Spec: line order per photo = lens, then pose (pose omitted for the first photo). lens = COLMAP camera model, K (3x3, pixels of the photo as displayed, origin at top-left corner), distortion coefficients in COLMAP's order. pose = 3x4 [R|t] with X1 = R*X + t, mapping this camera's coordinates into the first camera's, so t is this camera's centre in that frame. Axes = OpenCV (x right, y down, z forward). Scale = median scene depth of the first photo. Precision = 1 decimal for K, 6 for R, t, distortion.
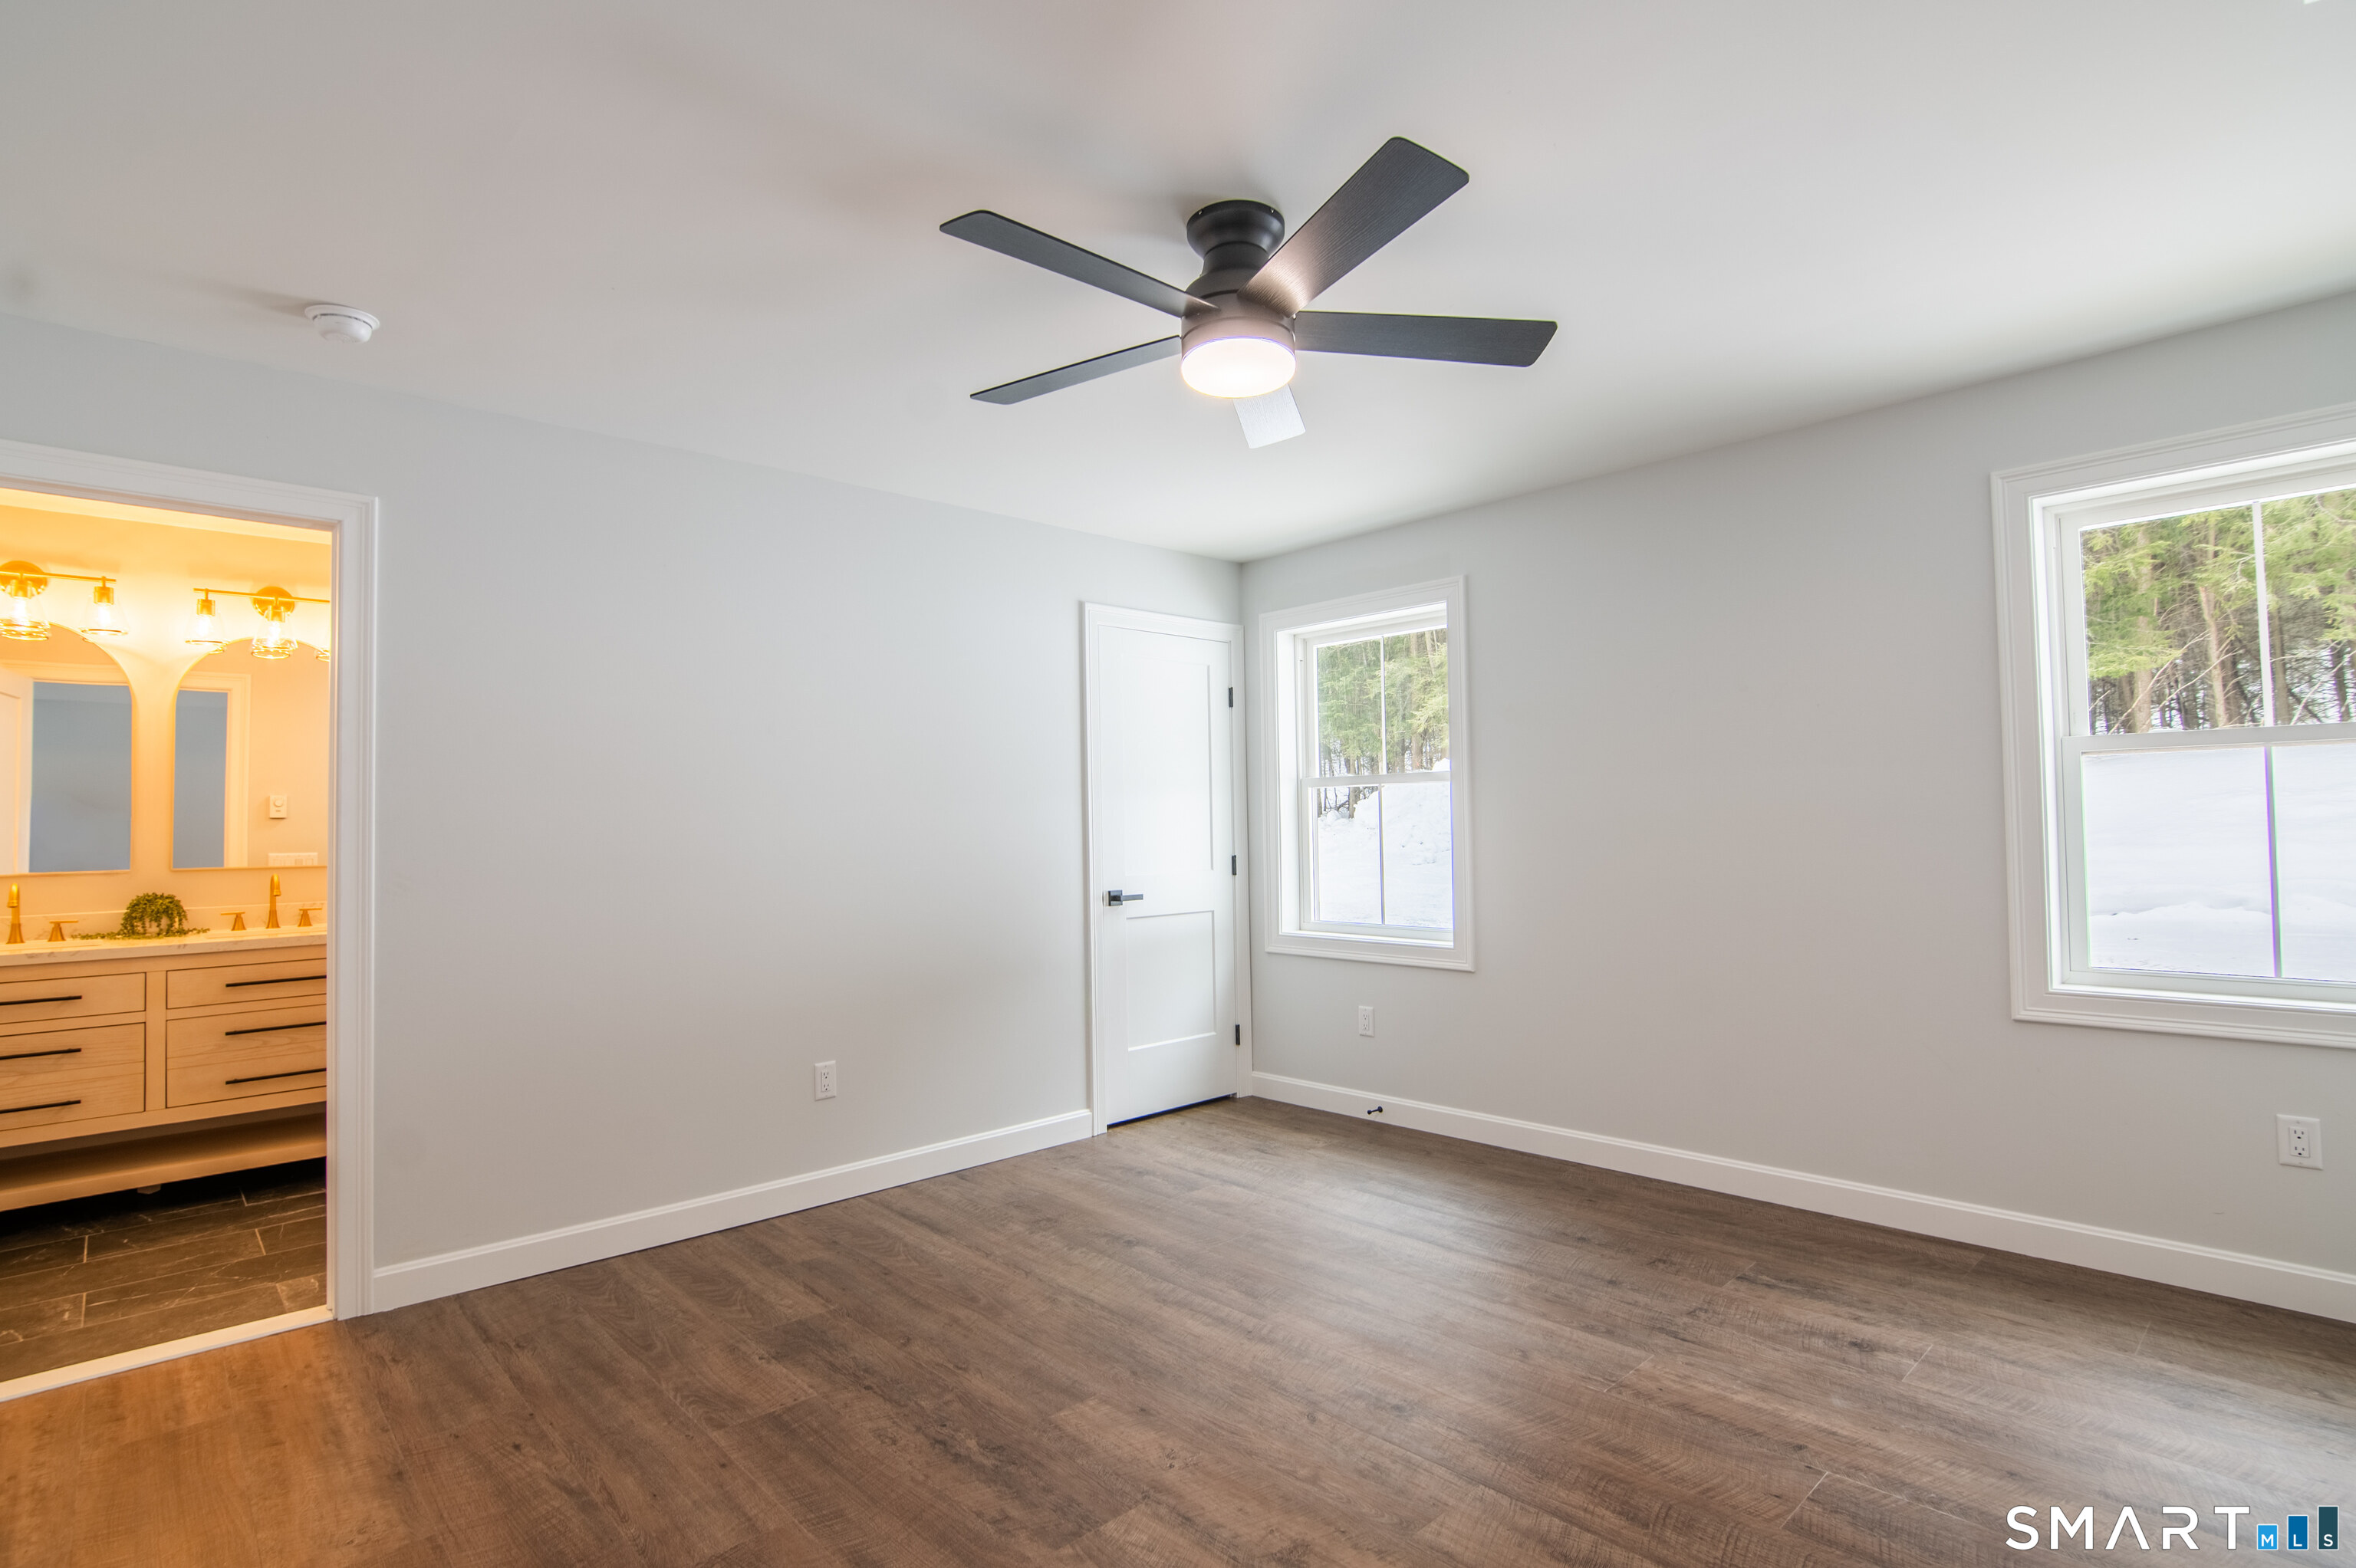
lens RADIAL K [[1154.1, 0, 1170.7], [0, 1154.1, 790.0], [0, 0, 1]] dist [-0.027323, 0.006979]
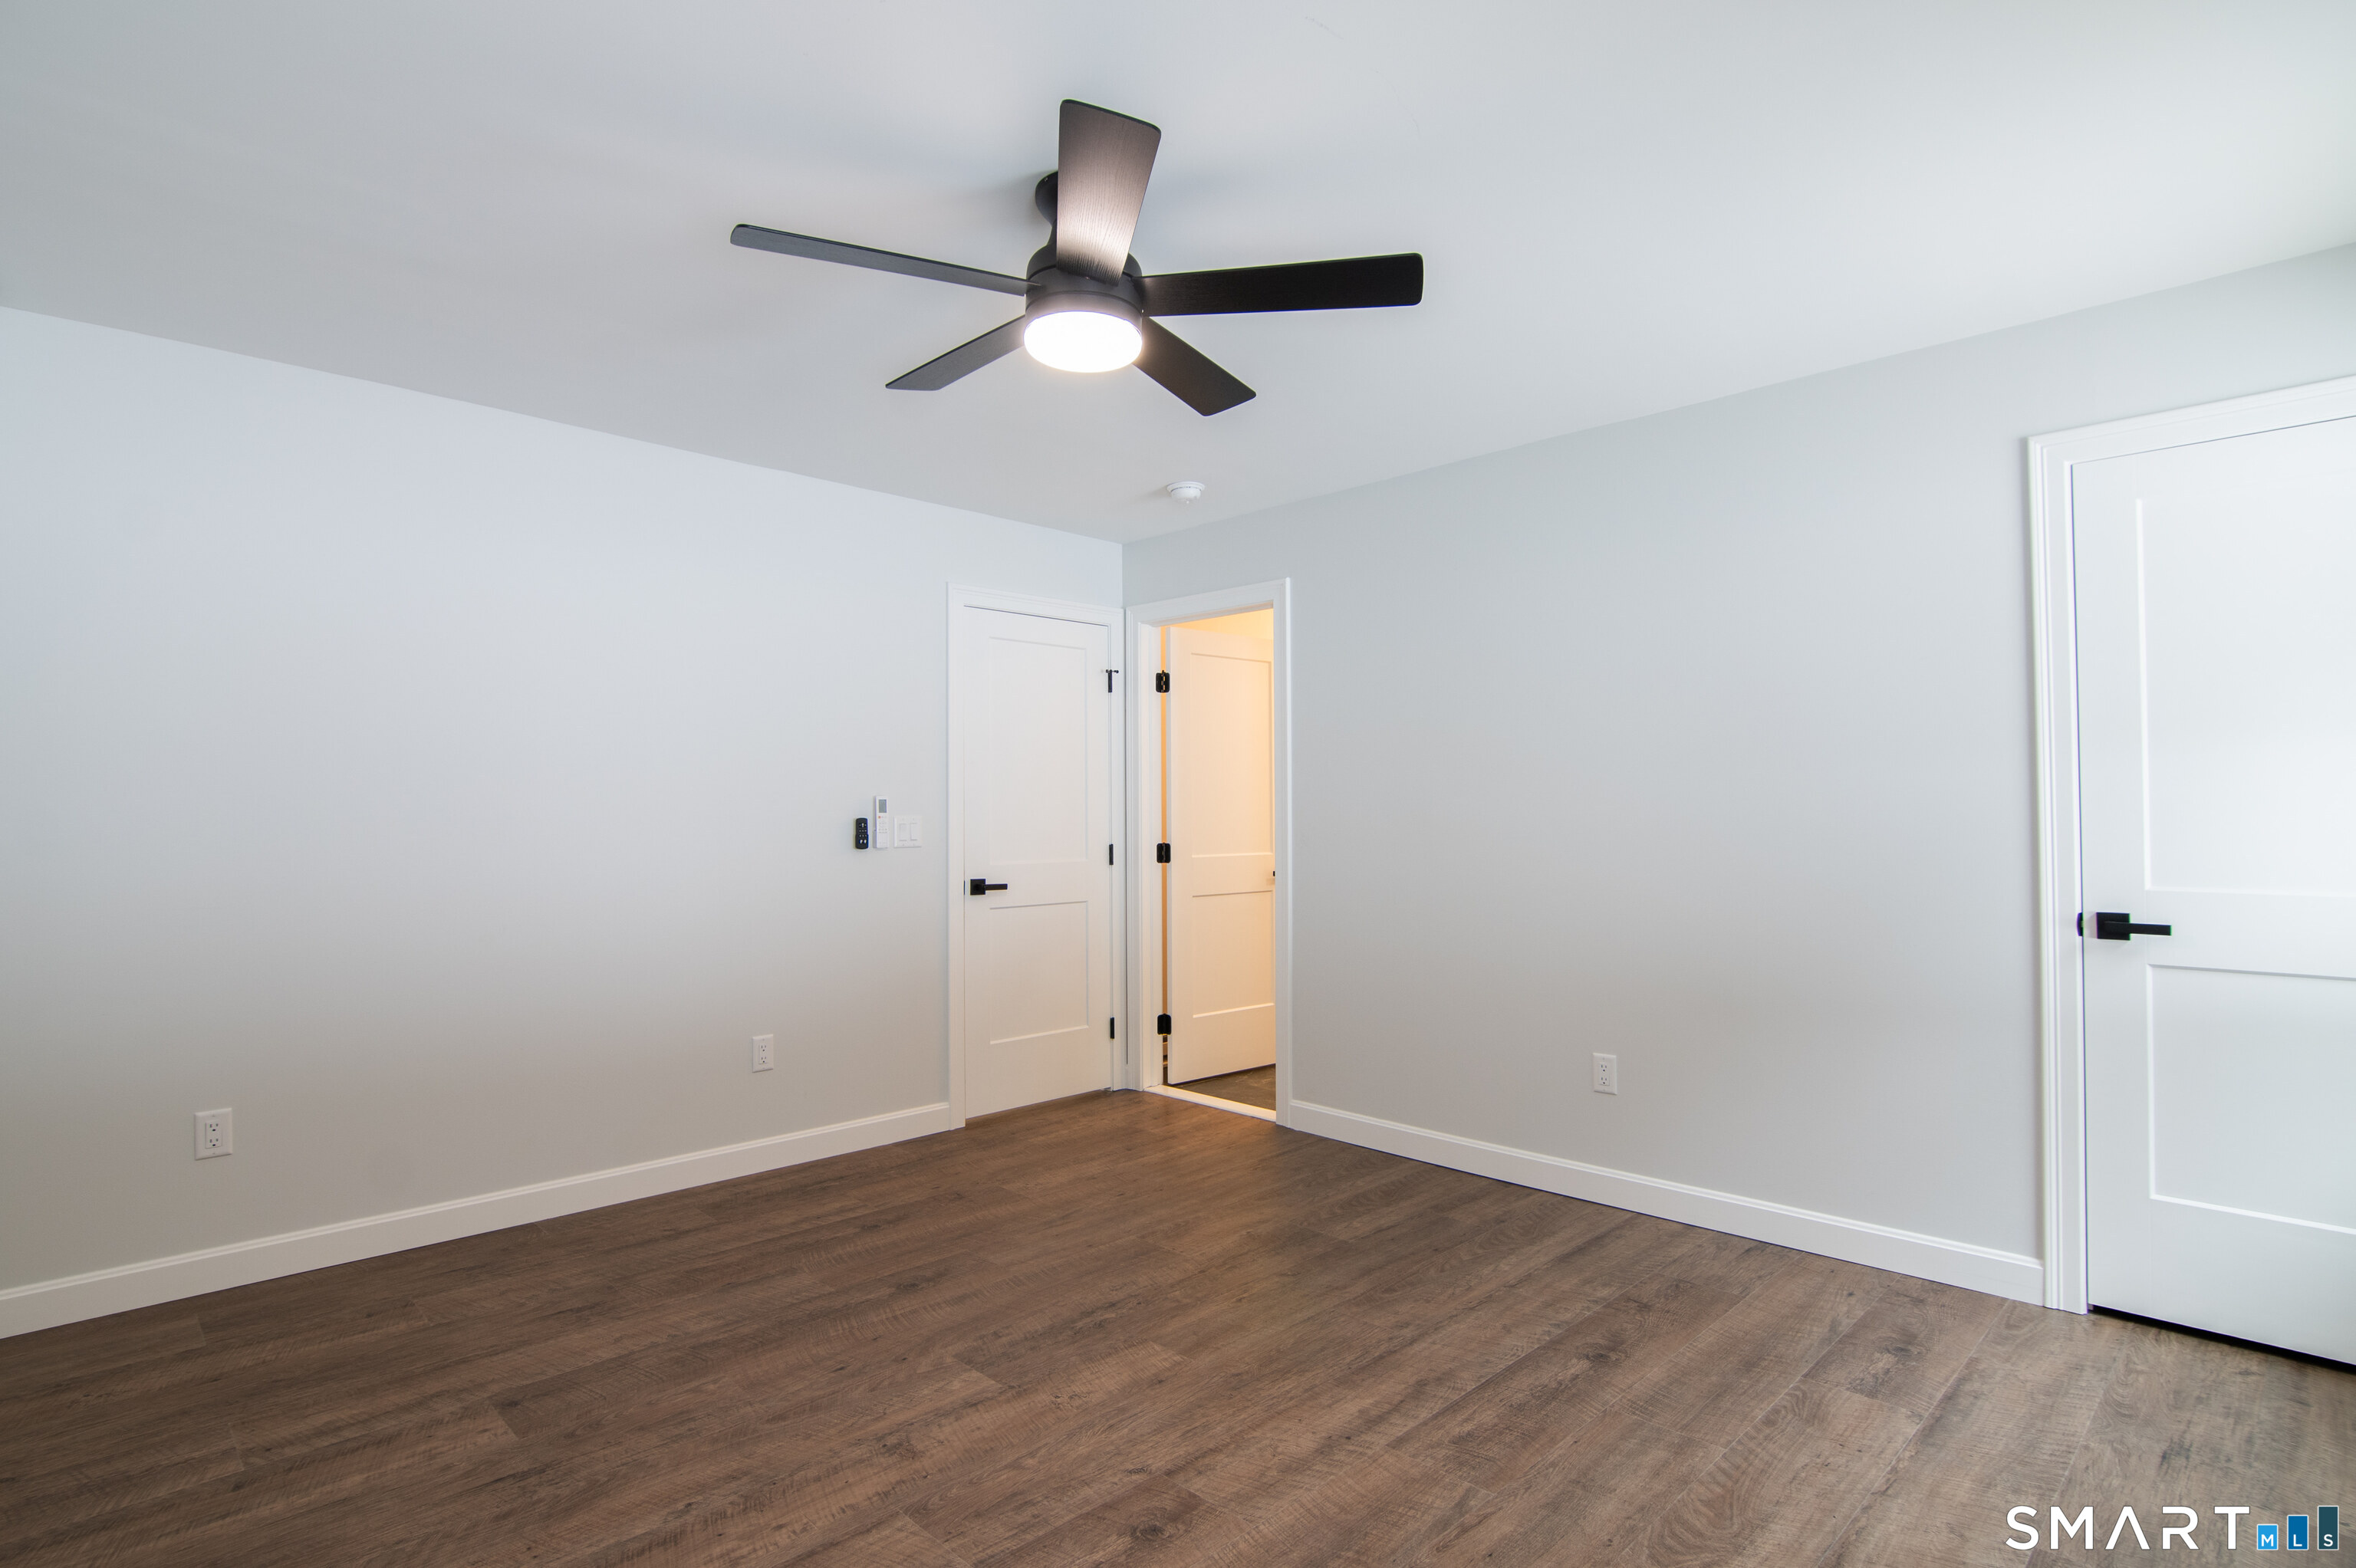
lens RADIAL K [[1154.1, 0, 1172.5], [0, 1154.1, 797.3], [0, 0, 1]] dist [-0.027323, 0.006979]
pose [[0.023761, -0.000276, -0.999718, 0.711210], [0.040668, 0.999172, 0.000691, 0.012188], [0.998890, -0.040673, 0.023753, 0.713643]]
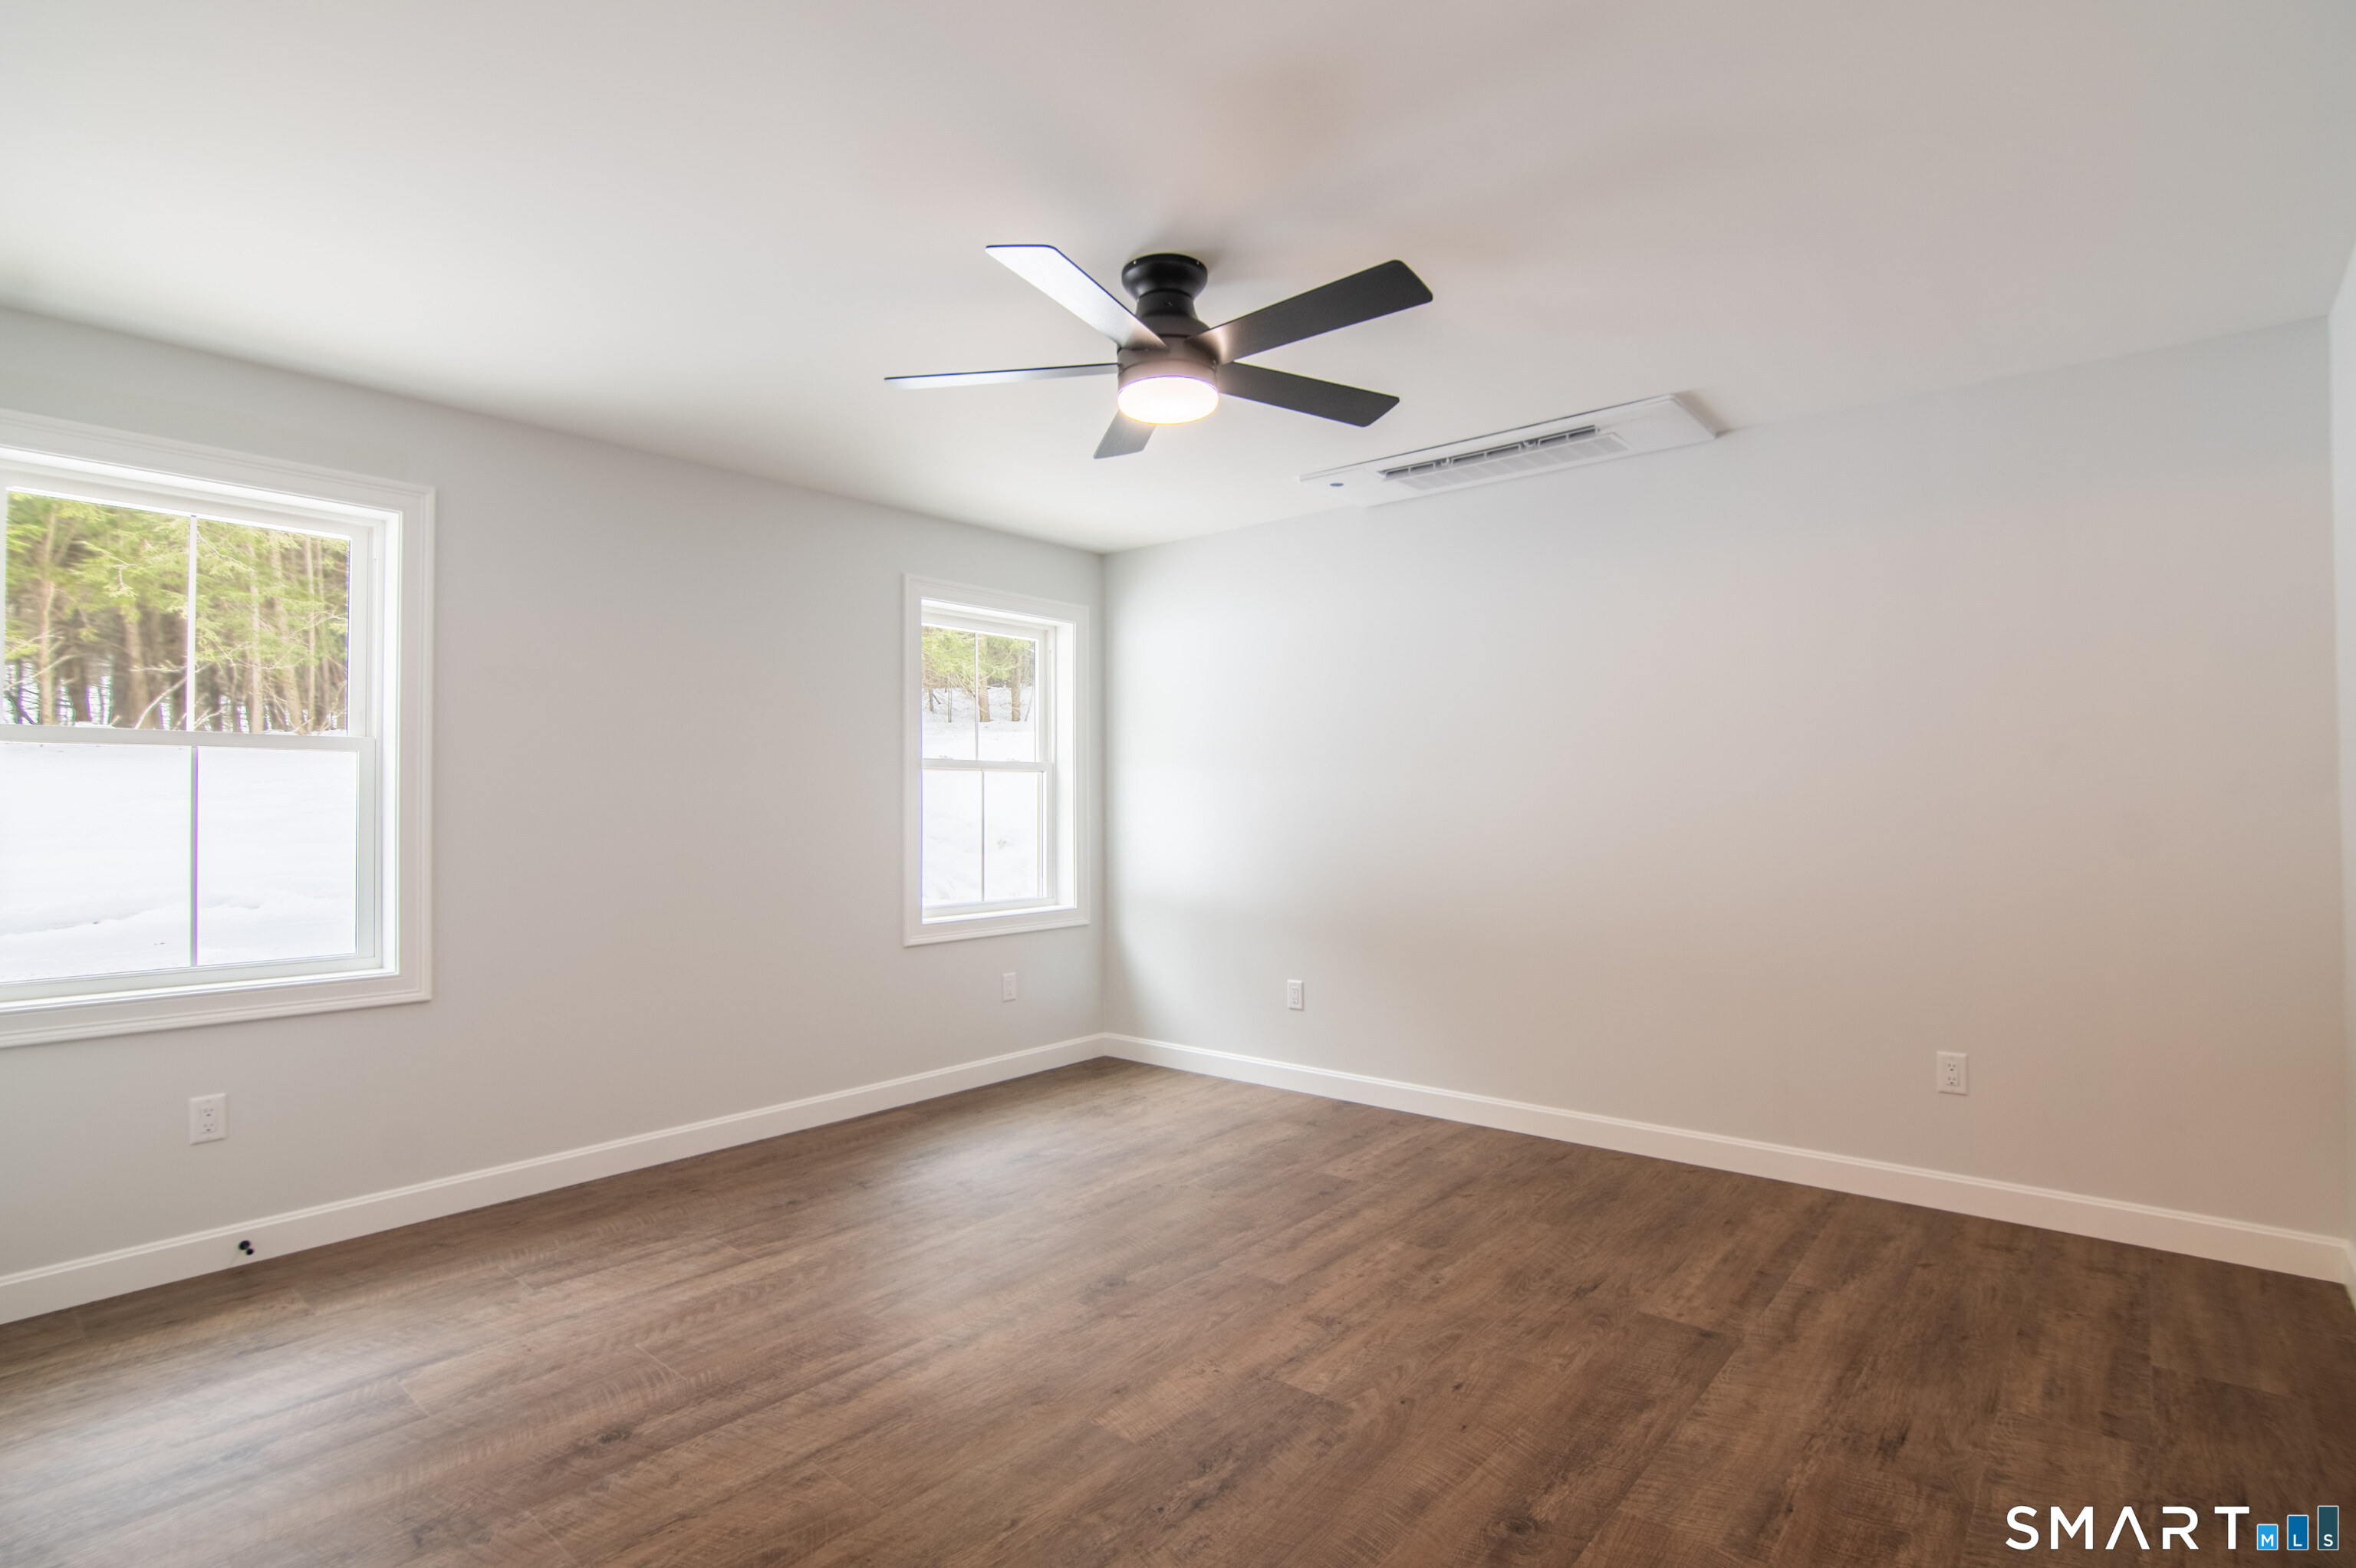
lens RADIAL K [[1154.1, 0, 1190.7], [0, 1154.1, 784.7], [0, 0, 1]] dist [-0.027323, 0.006979]
pose [[-0.127003, 0.034635, 0.991297, -0.733368], [-0.027029, 0.998898, -0.038364, 0.036446], [-0.991534, -0.031666, -0.125927, 0.764033]]
